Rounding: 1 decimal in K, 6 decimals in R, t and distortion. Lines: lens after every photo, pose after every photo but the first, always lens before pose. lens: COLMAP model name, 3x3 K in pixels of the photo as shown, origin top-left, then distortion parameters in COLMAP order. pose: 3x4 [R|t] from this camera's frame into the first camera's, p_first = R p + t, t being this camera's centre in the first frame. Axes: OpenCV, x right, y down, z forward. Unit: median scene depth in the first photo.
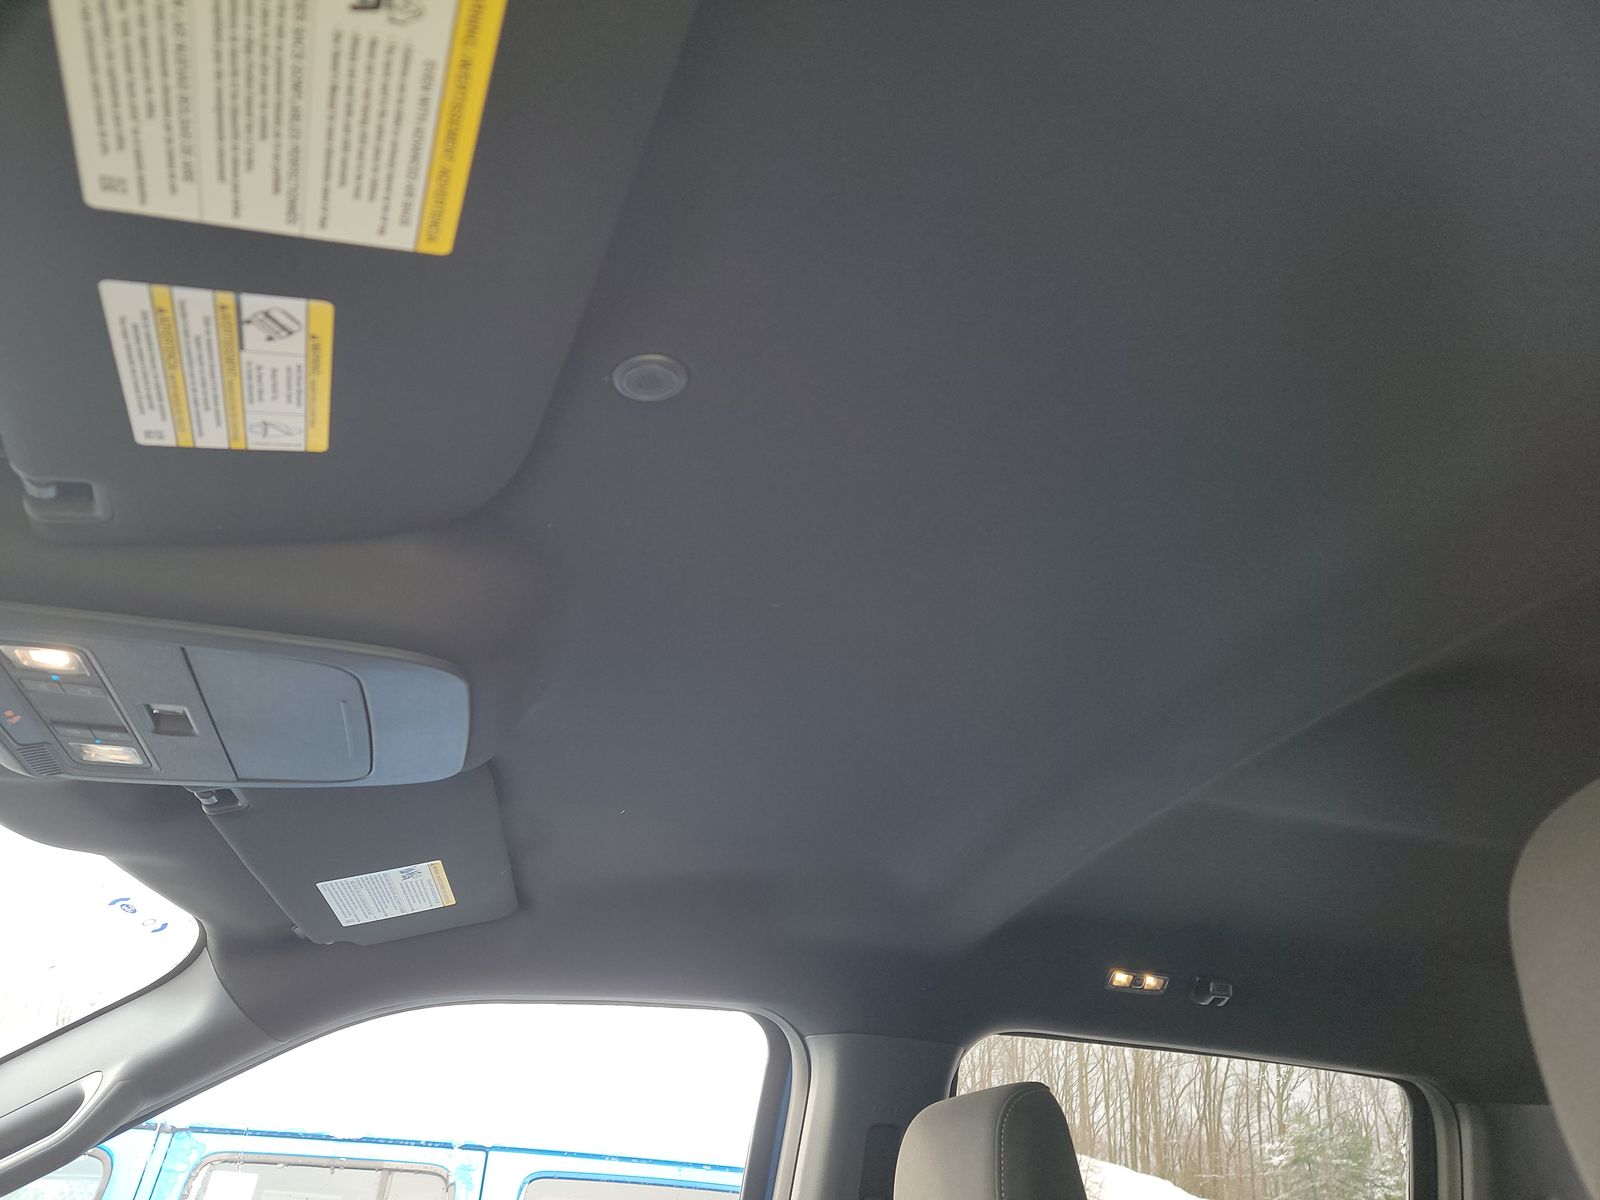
lens RADIAL K [[1094.4, 0, 810.0], [0, 1094.4, 602.2], [0, 0, 1]] dist [0.062773, -0.044786]
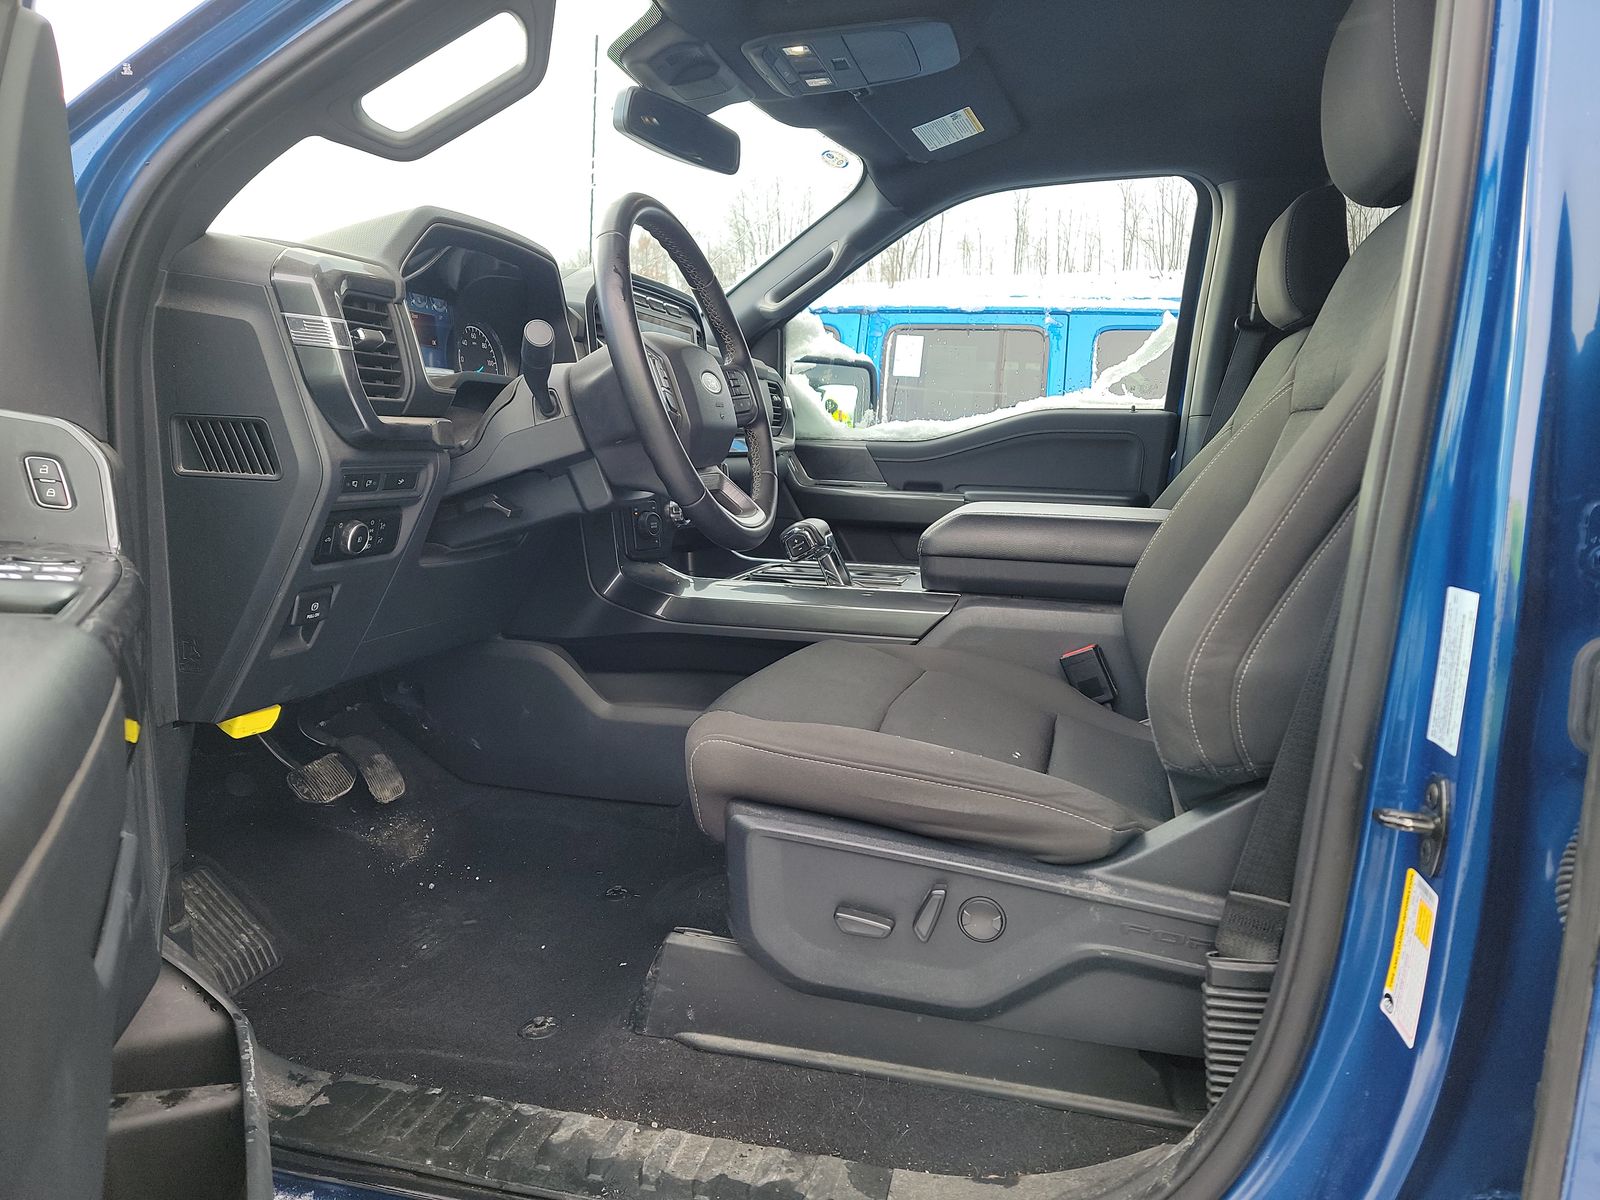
lens RADIAL K [[1094.4, 0, 810.0], [0, 1094.4, 602.2], [0, 0, 1]] dist [0.062773, -0.044786]
pose [[0.865828, 0.059920, -0.496740, 0.367815], [0.258688, 0.796201, 0.546941, -0.171379], [0.428278, -0.602058, 0.673873, -0.783925]]
